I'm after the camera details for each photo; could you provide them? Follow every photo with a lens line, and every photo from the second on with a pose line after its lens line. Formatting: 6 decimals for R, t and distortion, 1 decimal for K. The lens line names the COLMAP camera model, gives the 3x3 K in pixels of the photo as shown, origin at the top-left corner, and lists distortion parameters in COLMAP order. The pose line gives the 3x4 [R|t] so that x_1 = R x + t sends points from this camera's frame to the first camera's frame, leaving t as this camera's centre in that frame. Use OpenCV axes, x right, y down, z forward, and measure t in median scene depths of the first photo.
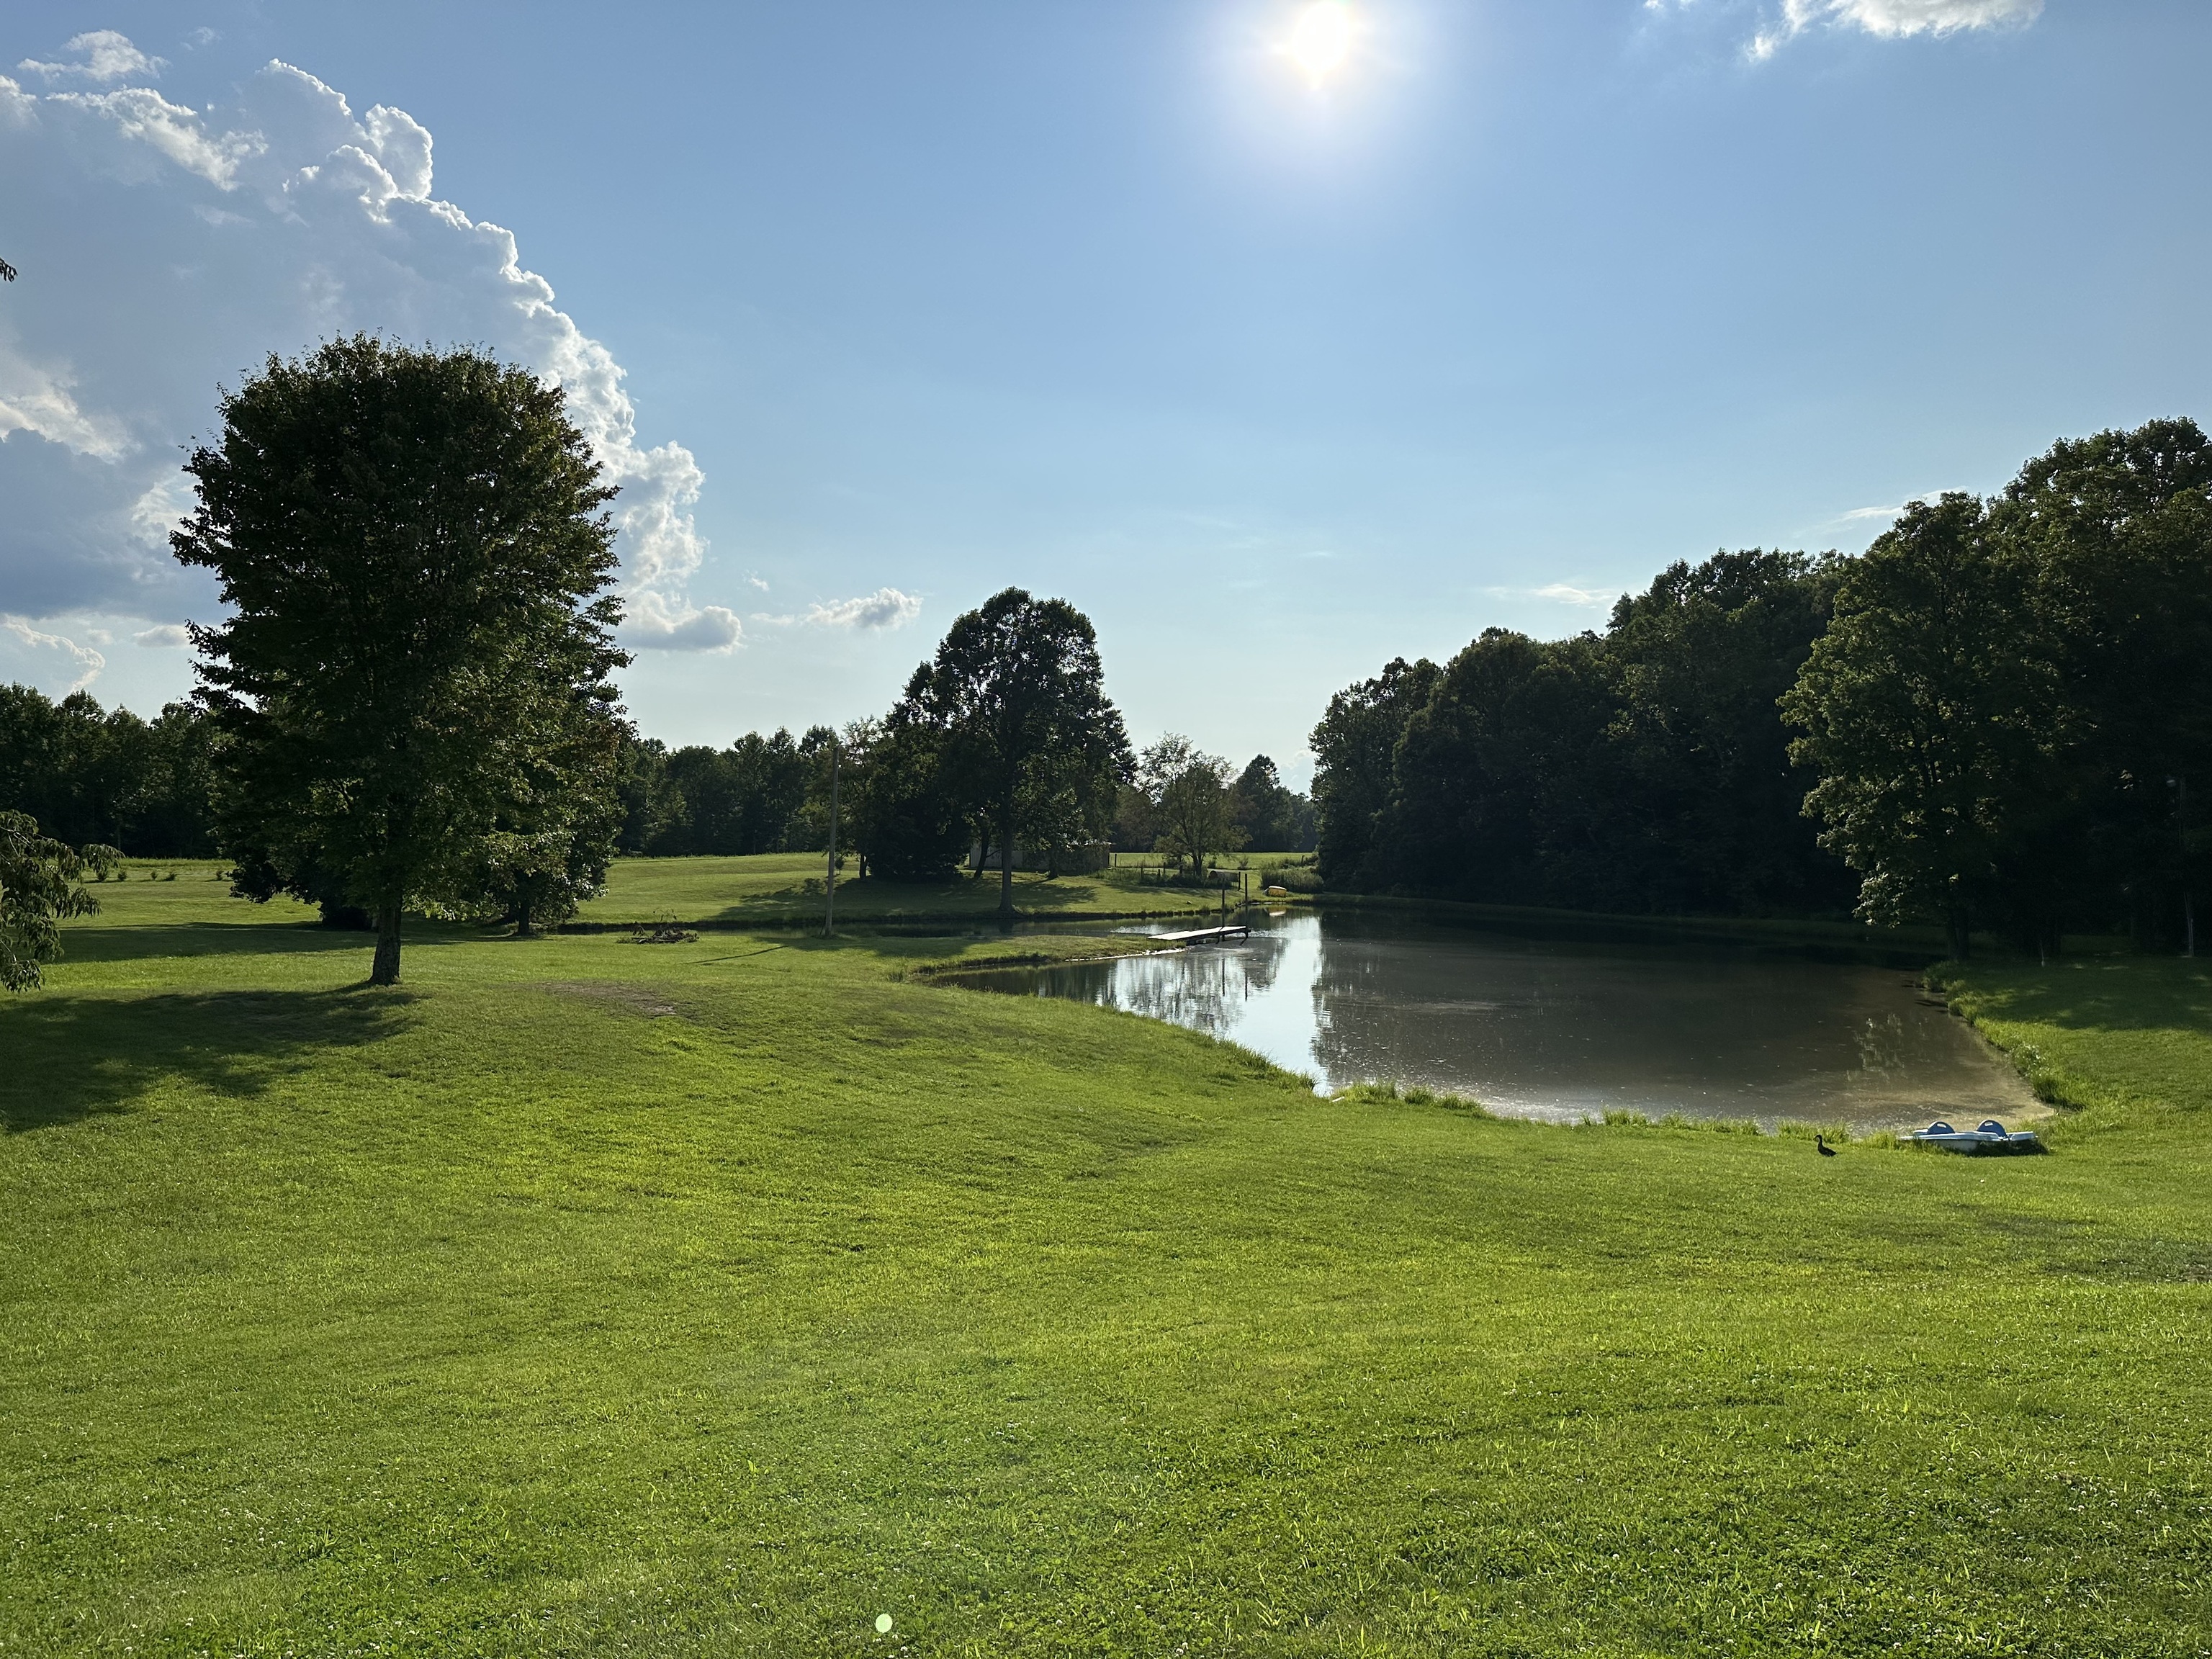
lens RADIAL K [[1533.4, 0, 1108.4], [0, 1533.4, 836.2], [0, 0, 1]] dist [-0.035161, -0.002595]
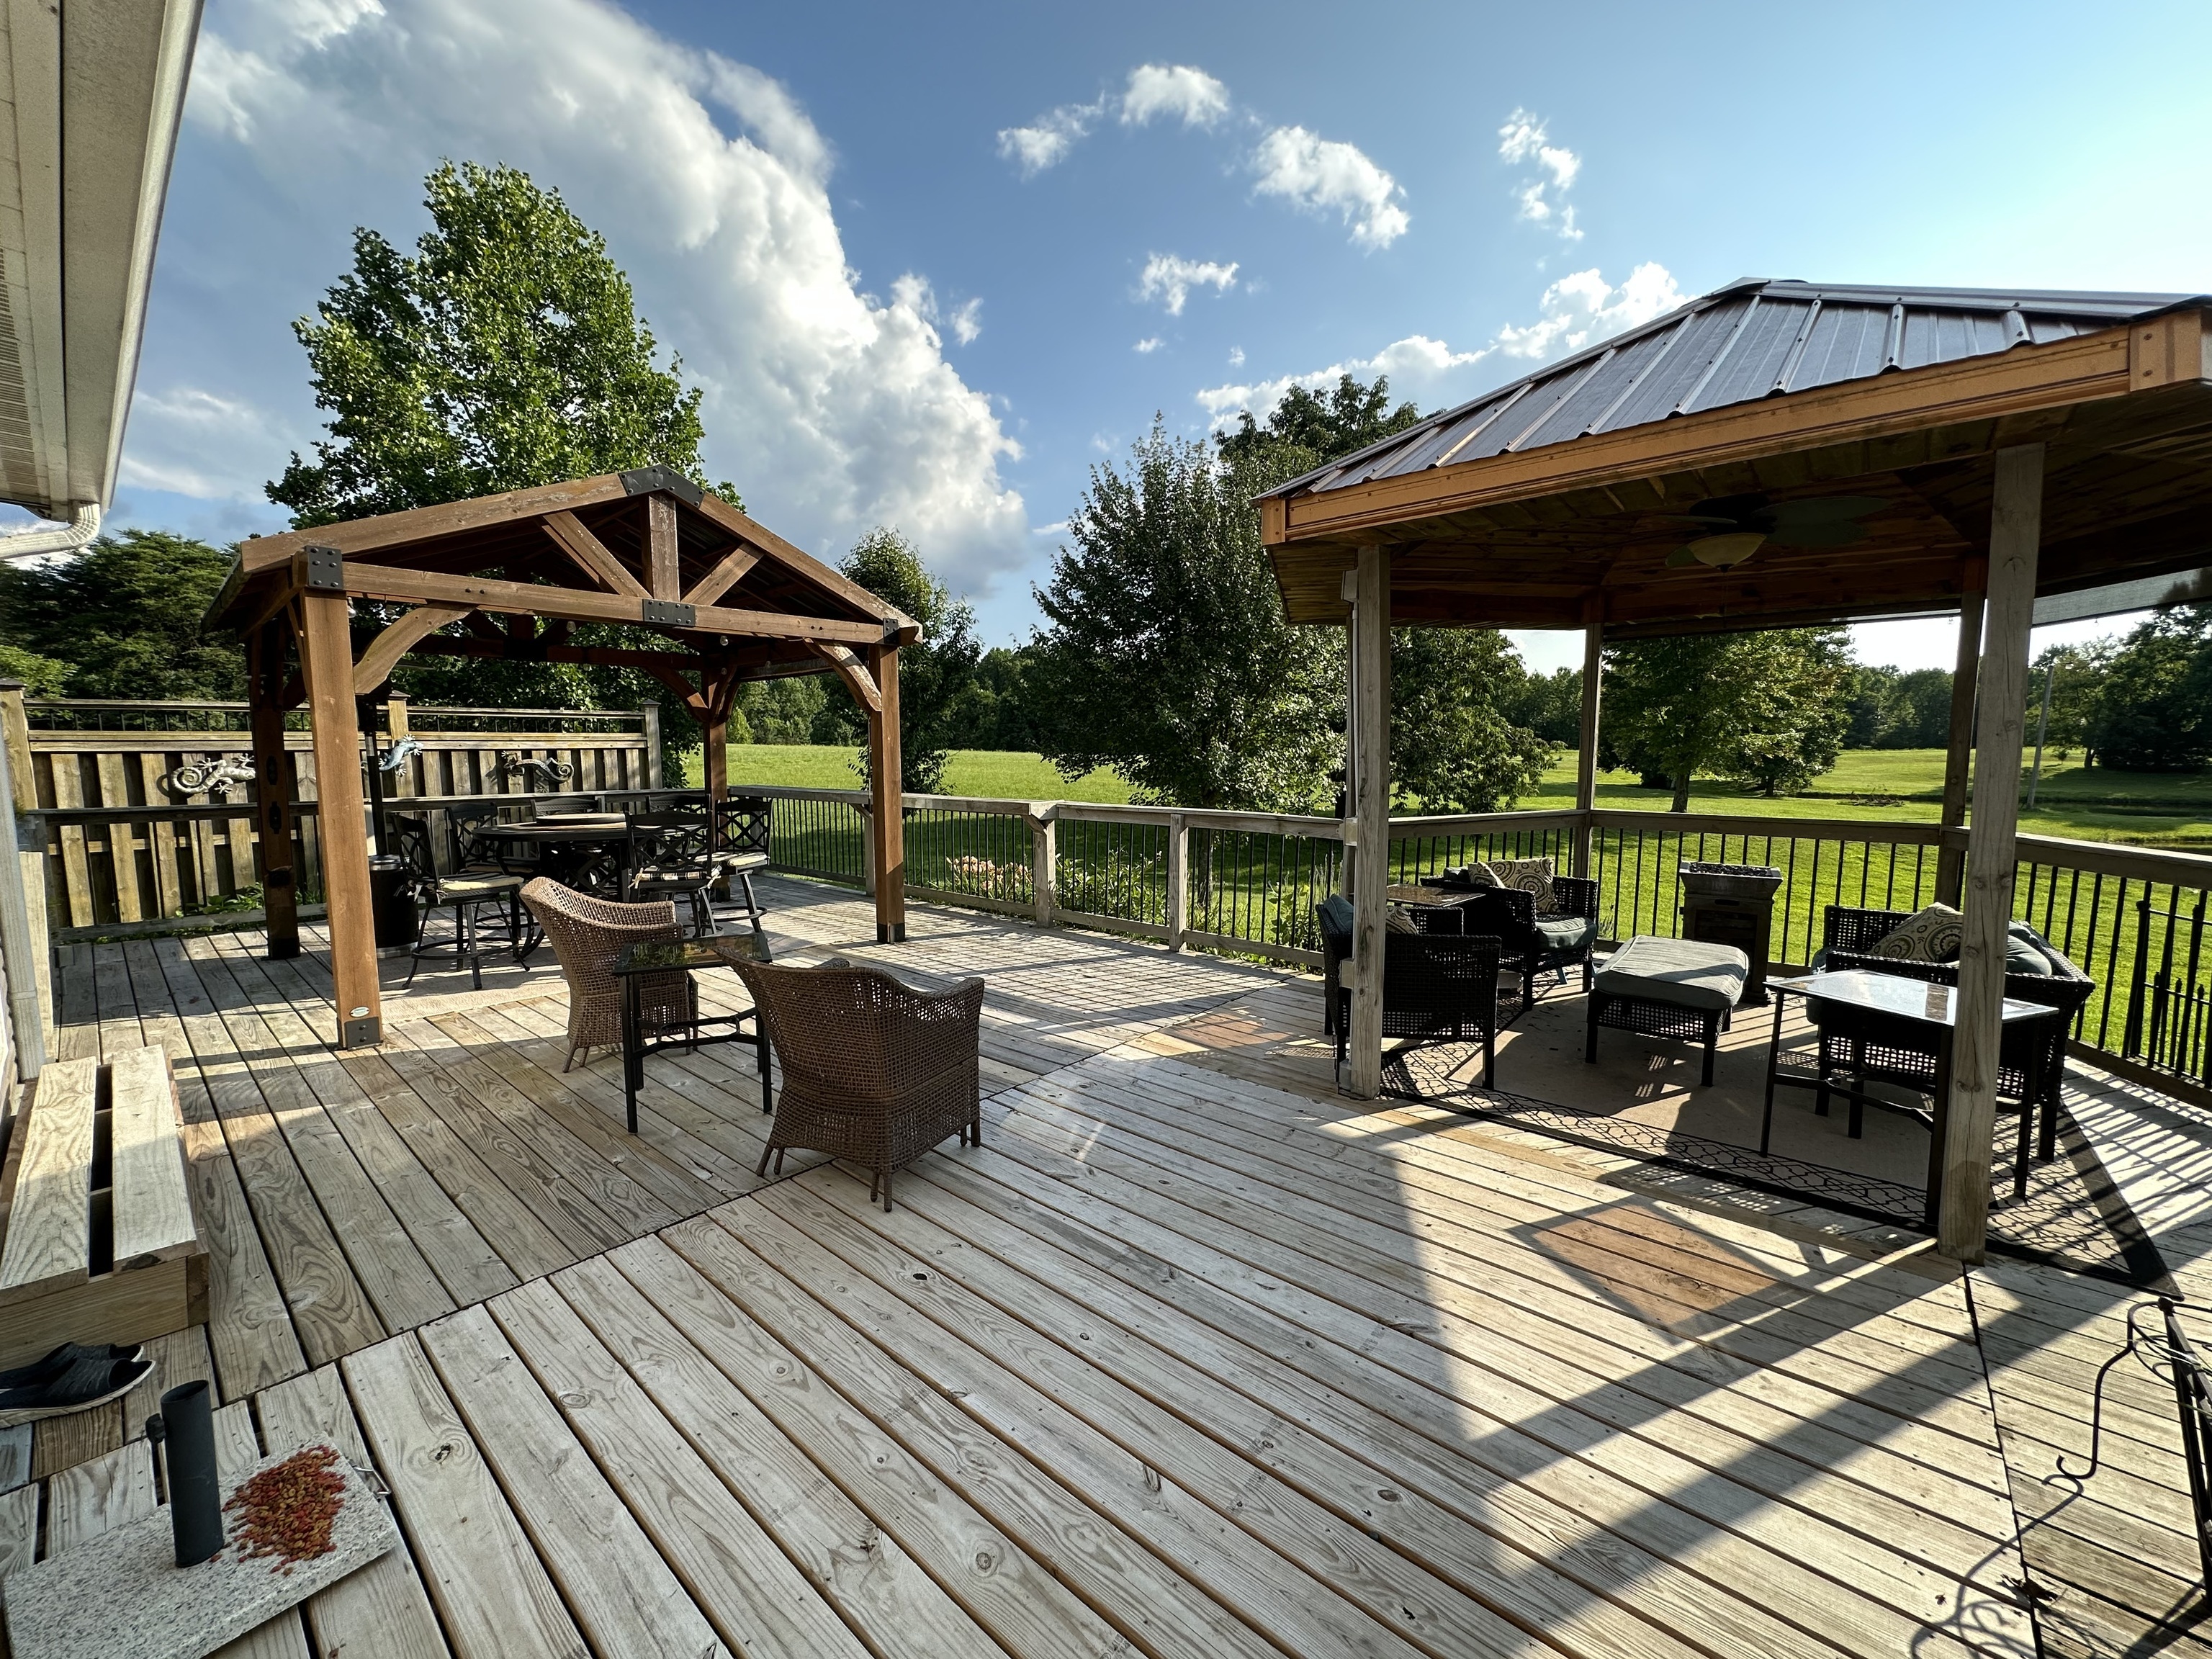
lens RADIAL K [[889.4, 0, 1108.5], [0, 889.4, 837.5], [0, 0, 1]] dist [-0.014683, -0.000277]
pose [[0.529250, 0.085051, -0.844193, 0.040099], [0.010405, 0.994238, 0.106691, -0.000075], [0.848402, -0.065250, 0.525315, -0.091995]]
